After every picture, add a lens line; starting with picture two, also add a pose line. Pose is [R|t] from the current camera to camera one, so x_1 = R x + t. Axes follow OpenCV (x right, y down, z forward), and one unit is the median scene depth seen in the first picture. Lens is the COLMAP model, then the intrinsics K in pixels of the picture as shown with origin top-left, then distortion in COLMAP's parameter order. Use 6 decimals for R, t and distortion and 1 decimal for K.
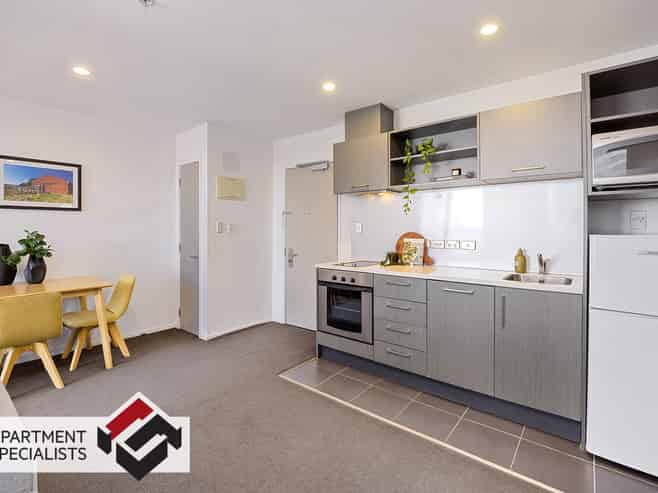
lens RADIAL K [[321.0, 0, 328.6], [0, 321.0, 229.1], [0, 0, 1]] dist [-0.000494, -0.000128]
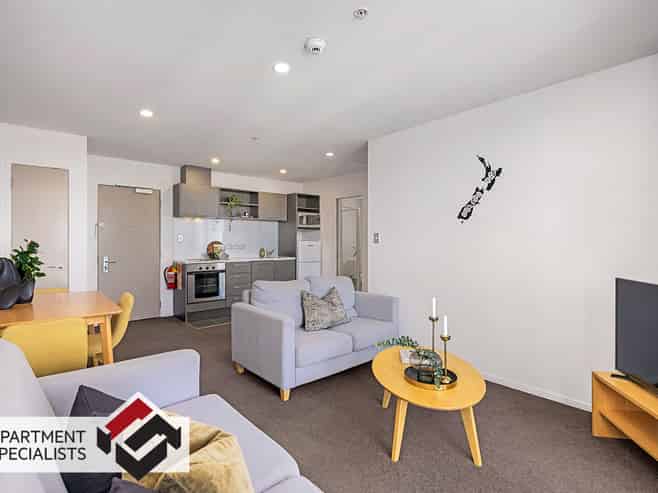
lens RADIAL K [[332.7, 0, 328.3], [0, 332.7, 240.6], [0, 0, 1]] dist [0.000009, 0.000139]
pose [[0.178738, -0.000713, 0.983896, -1.674935], [0.001200, 0.999999, 0.000507, 0.006746], [-0.983896, 0.001090, 0.178739, 0.036337]]
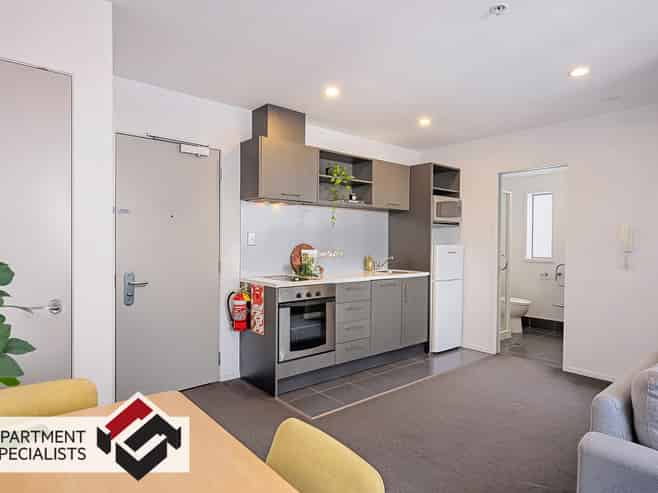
lens RADIAL K [[396.1, 0, 329.0], [0, 396.1, 246.5], [0, 0, 1]] dist [0.002231, 0.000001]
pose [[0.190165, -0.015638, 0.981628, -1.125373], [-0.006515, 0.999831, 0.017190, -0.005405], [-0.981730, -0.009664, 0.190031, 0.754165]]
